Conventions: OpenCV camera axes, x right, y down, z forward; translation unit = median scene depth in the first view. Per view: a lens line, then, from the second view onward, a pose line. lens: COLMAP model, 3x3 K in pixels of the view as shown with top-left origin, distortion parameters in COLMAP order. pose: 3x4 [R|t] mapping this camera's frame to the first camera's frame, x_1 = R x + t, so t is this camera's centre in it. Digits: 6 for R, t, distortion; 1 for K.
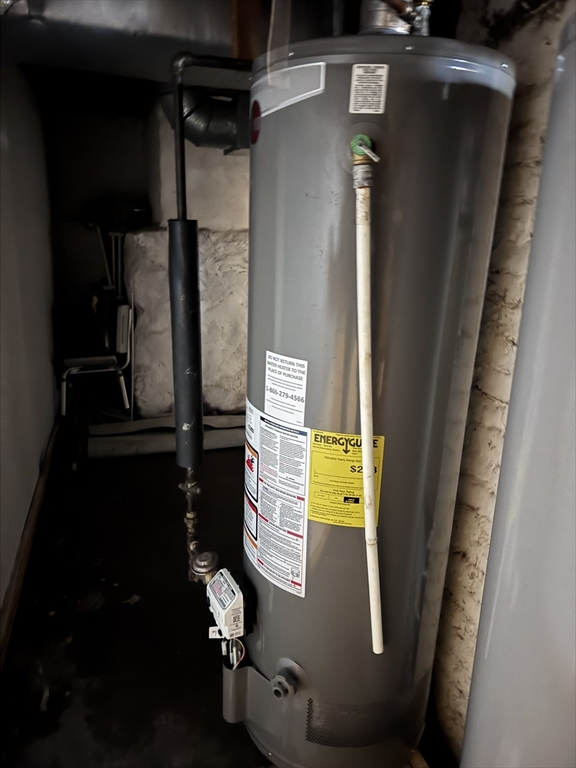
lens RADIAL K [[540.4, 0, 288.4], [0, 540.4, 378.8], [0, 0, 1]] dist [0.013167, -0.030396]
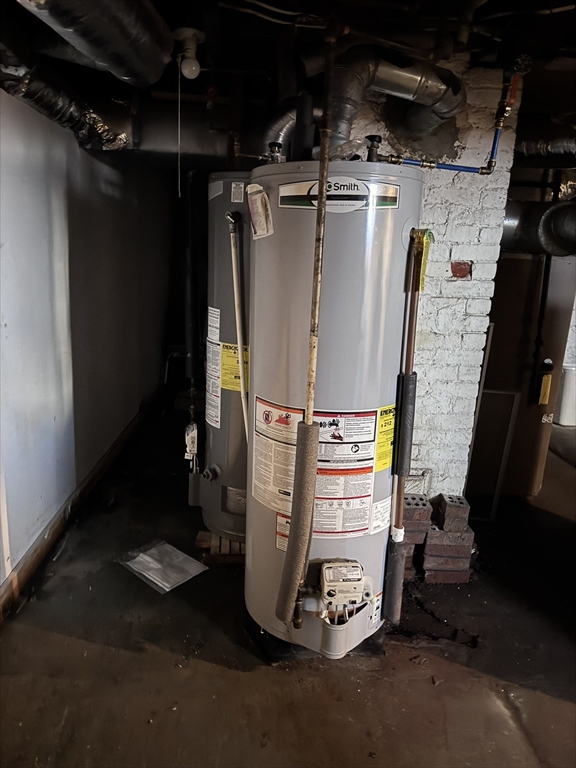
lens RADIAL K [[540.4, 0, 288.0], [0, 540.4, 385.7], [0, 0, 1]] dist [0.013167, -0.030396]
pose [[0.964491, 0.072106, -0.254084, 0.812576], [-0.085786, 0.995378, -0.043163, 0.318302], [0.249797, 0.063427, 0.966219, -0.951814]]
